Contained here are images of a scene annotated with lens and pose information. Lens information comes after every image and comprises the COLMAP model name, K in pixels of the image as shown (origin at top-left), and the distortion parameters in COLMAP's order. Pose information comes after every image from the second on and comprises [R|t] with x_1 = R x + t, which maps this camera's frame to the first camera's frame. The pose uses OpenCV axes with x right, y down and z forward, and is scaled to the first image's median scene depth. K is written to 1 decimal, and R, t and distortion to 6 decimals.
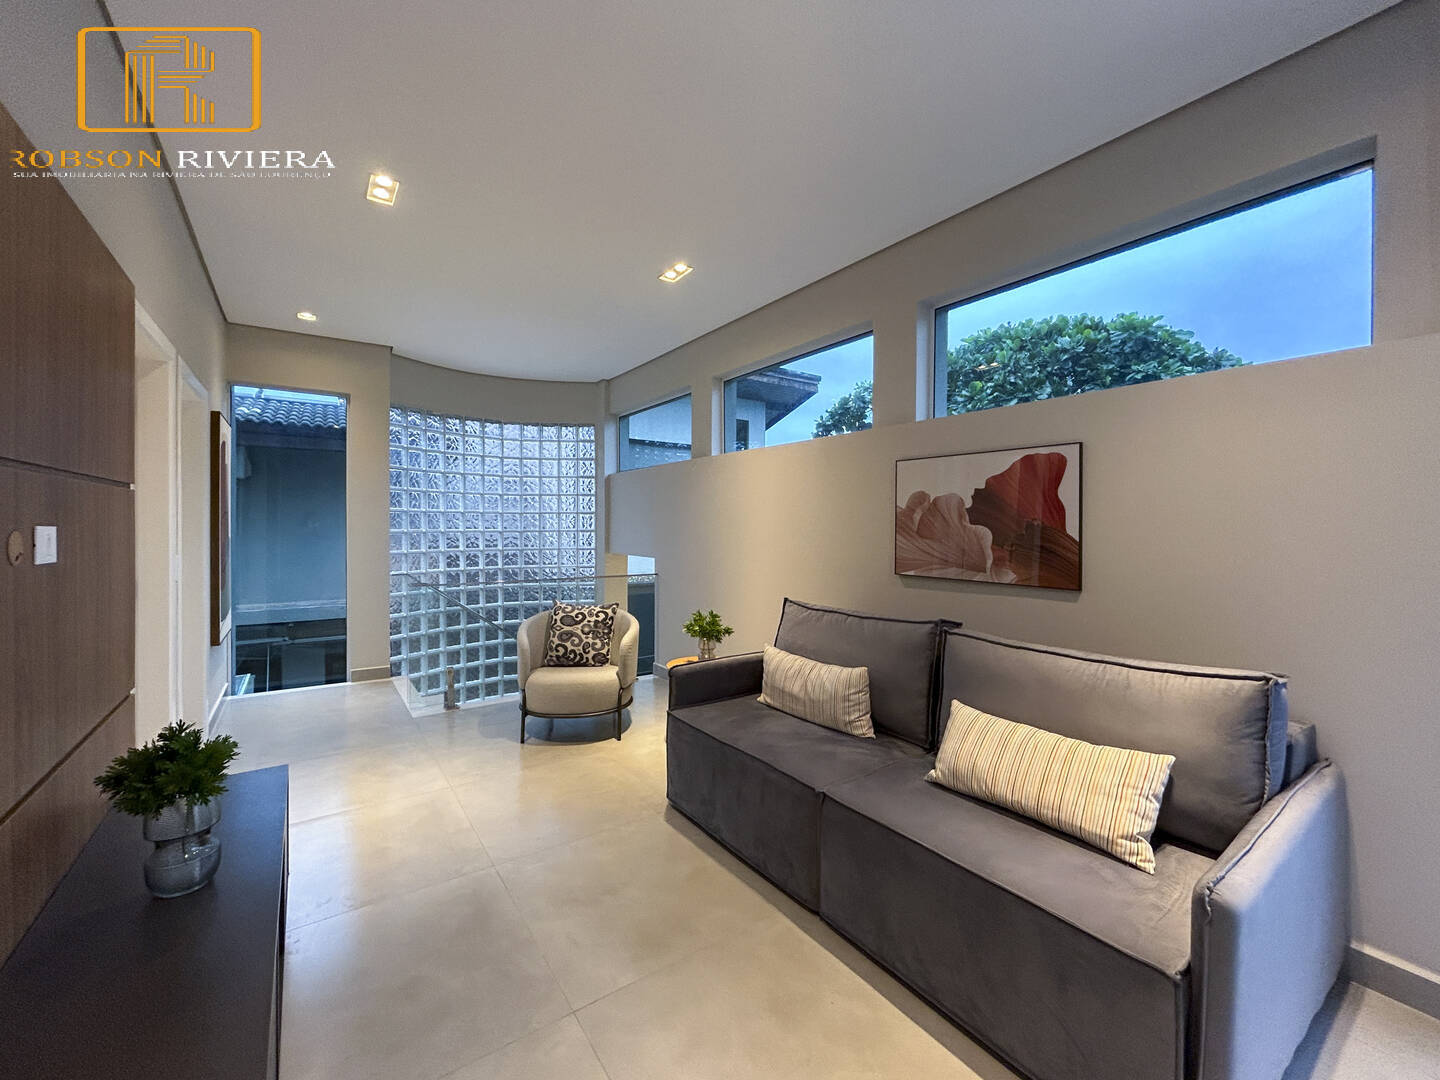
lens RADIAL K [[595.6, 0, 726.7], [0, 595.6, 529.8], [0, 0, 1]] dist [-0.002794, -0.000003]
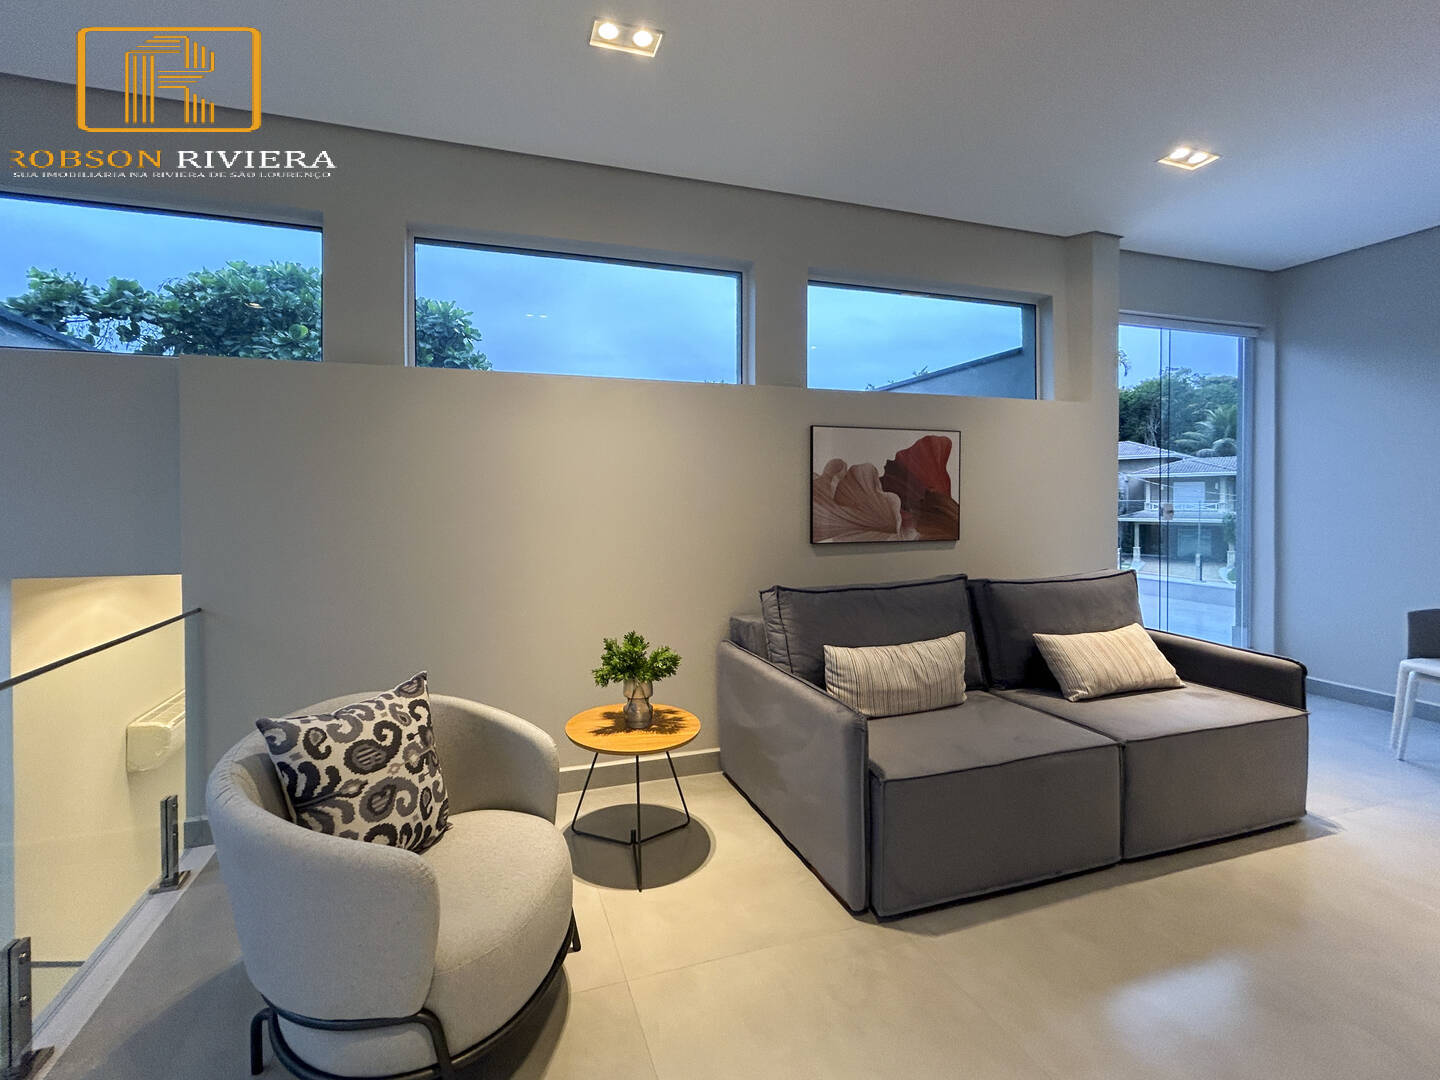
lens RADIAL K [[595.6, 0, 663.3], [0, 595.6, 502.7], [0, 0, 1]] dist [-0.002794, -0.000003]
pose [[0.326924, -0.010950, 0.944987, -0.789275], [0.015417, 0.999862, 0.006252, -0.001589], [-0.944925, 0.012525, 0.327048, 1.024010]]
